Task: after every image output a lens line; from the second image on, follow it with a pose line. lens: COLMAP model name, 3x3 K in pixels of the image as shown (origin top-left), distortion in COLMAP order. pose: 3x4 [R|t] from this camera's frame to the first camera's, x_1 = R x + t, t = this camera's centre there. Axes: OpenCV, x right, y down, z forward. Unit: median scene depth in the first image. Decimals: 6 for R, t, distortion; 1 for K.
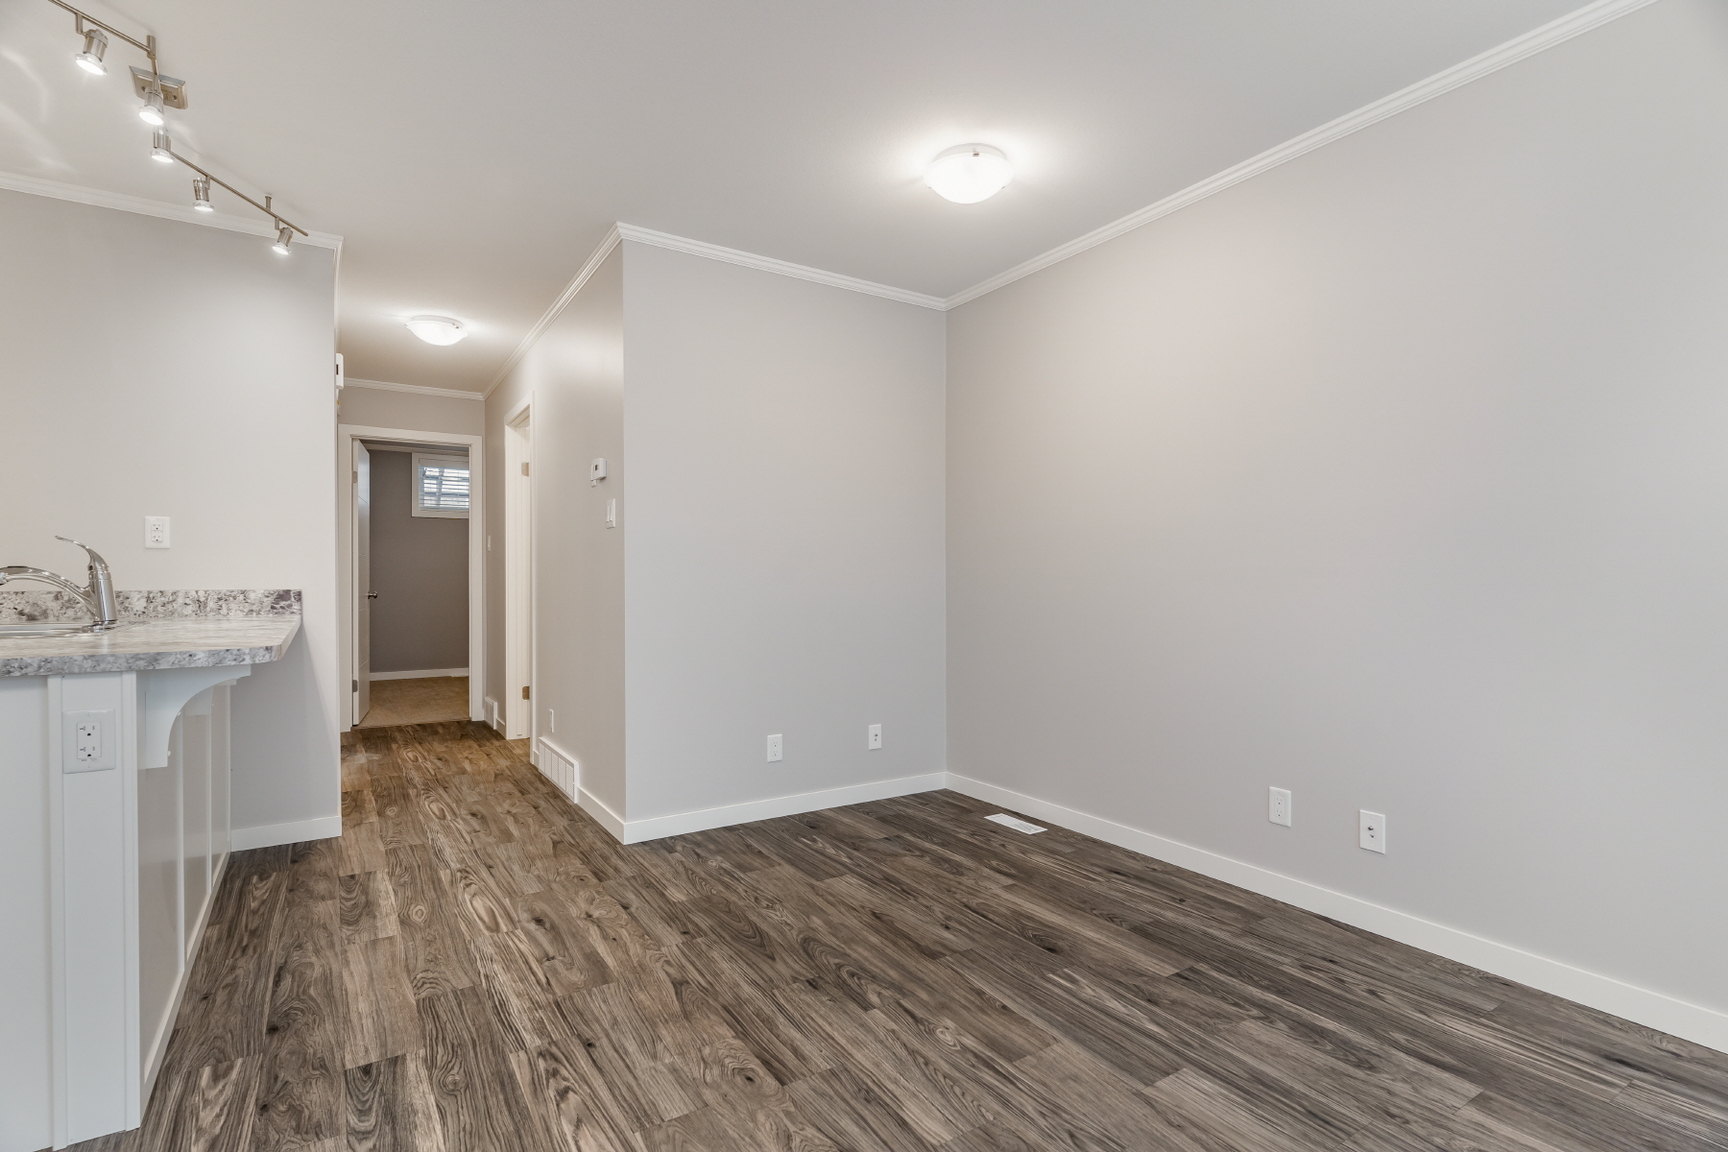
lens RADIAL K [[836.8, 0, 860.8], [0, 836.8, 591.9], [0, 0, 1]] dist [-0.000586, -0.000154]
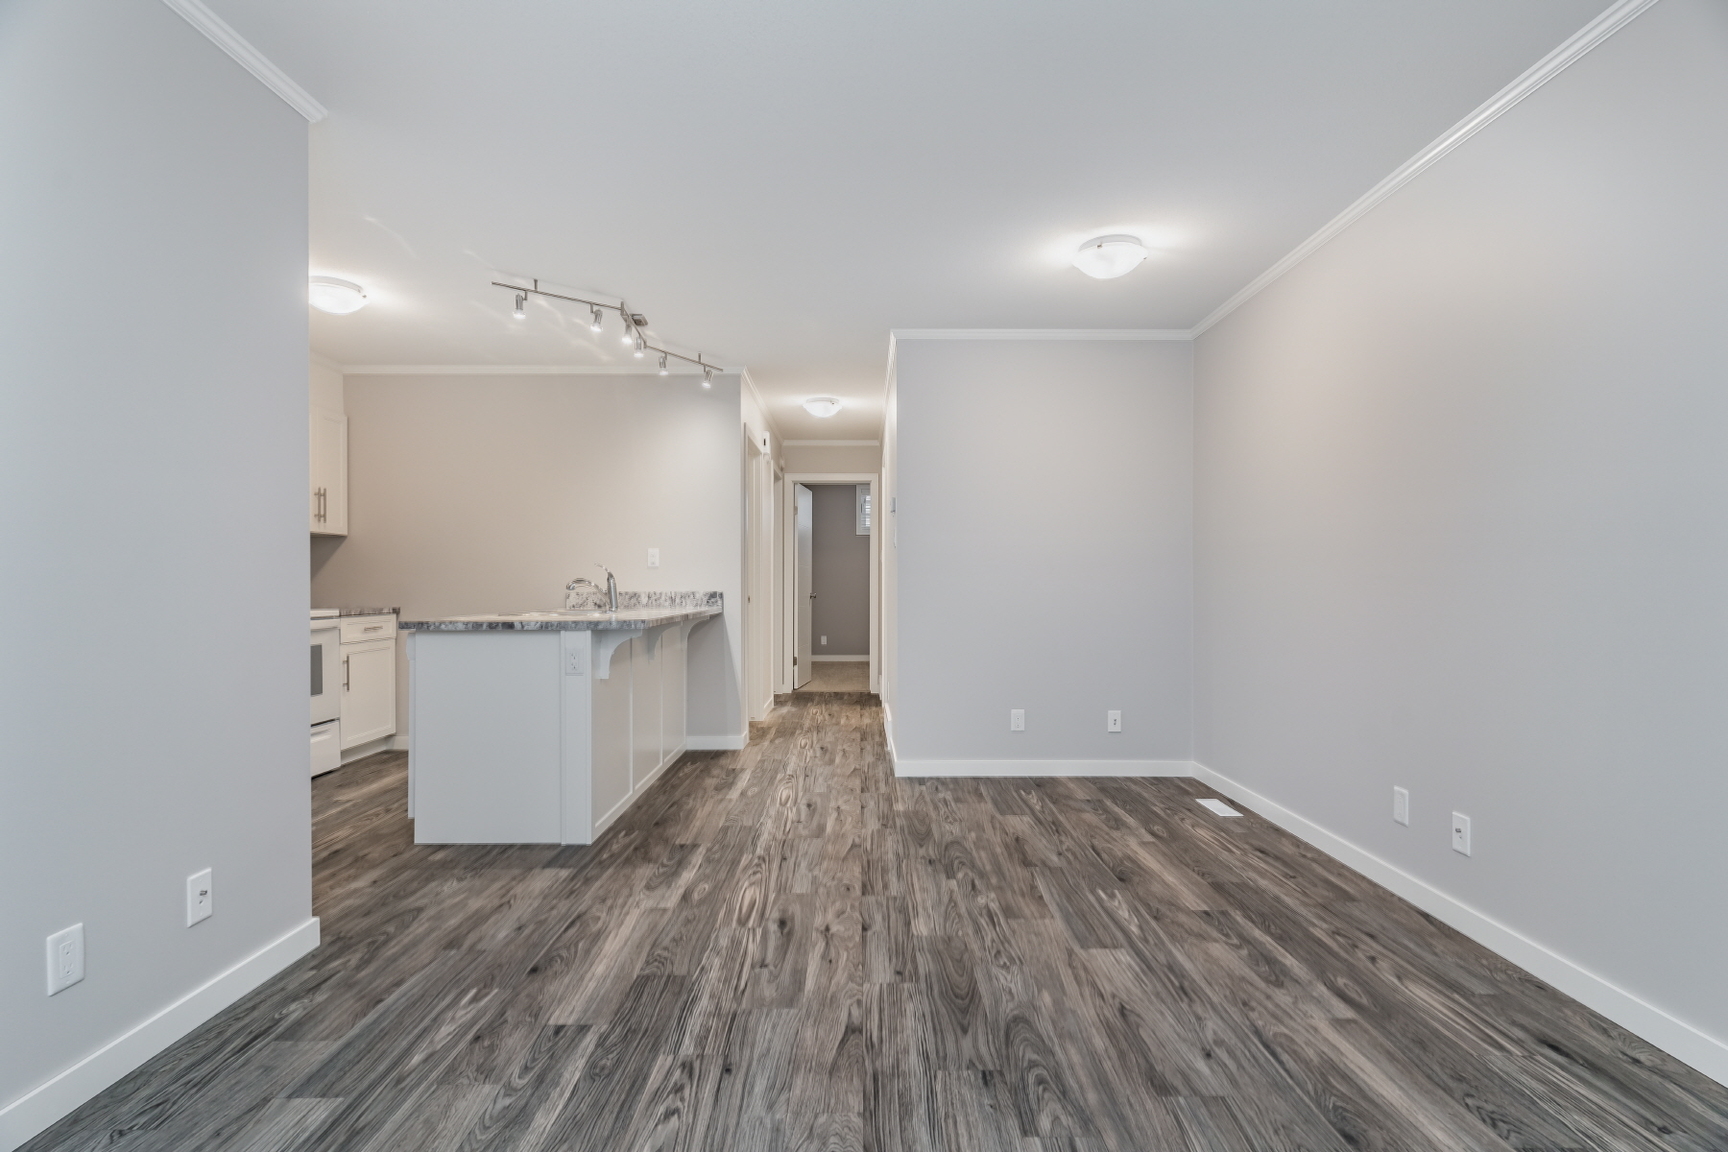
lens RADIAL K [[836.8, 0, 848.3], [0, 836.8, 602.4], [0, 0, 1]] dist [-0.000586, -0.000154]
pose [[0.834707, 0.011879, -0.550566, 0.500327], [-0.008227, 0.999925, 0.009101, 0.001313], [0.550633, -0.003067, 0.834742, -0.244049]]
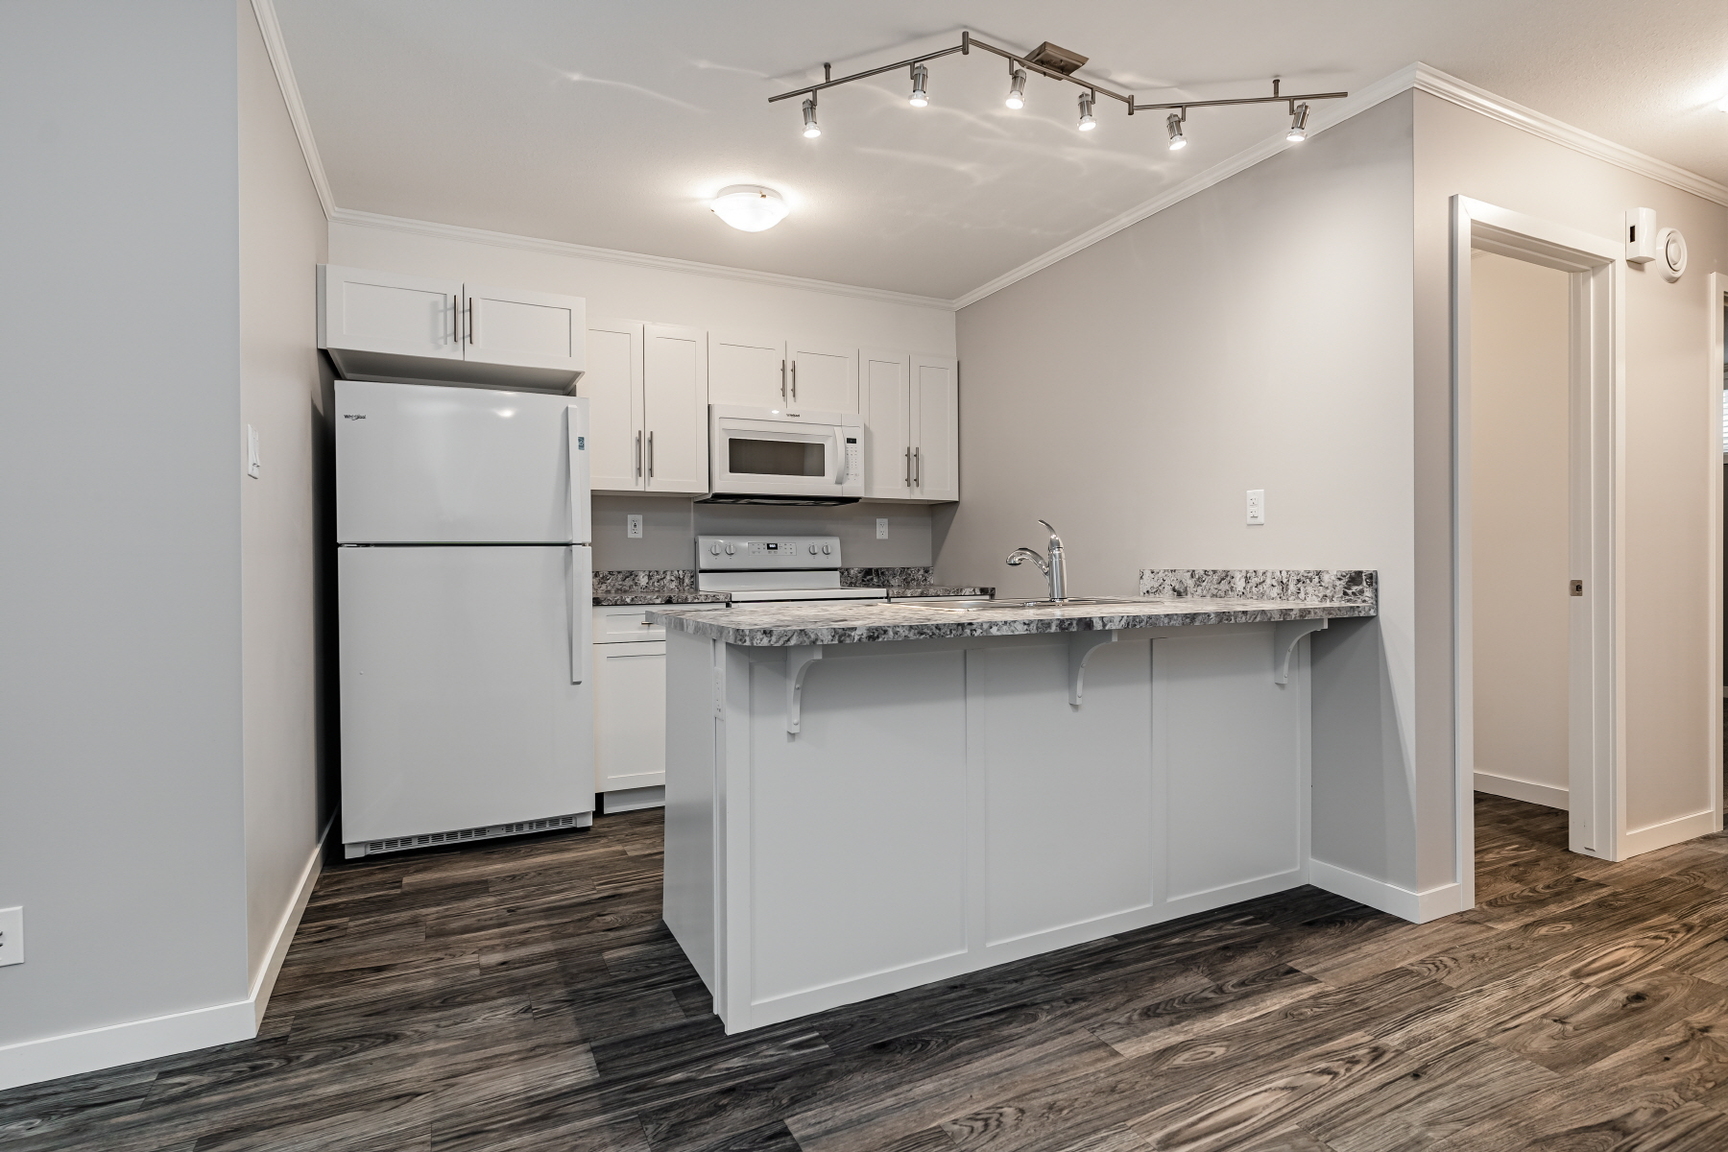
lens RADIAL K [[885.4, 0, 900.9], [0, 885.4, 567.2], [0, 0, 1]] dist [0.002715, -0.001332]
pose [[-0.099584, 0.008316, -0.994994, 0.194056], [-0.007754, 0.999928, 0.009133, -0.012040], [0.994999, 0.008625, -0.099512, 0.802745]]
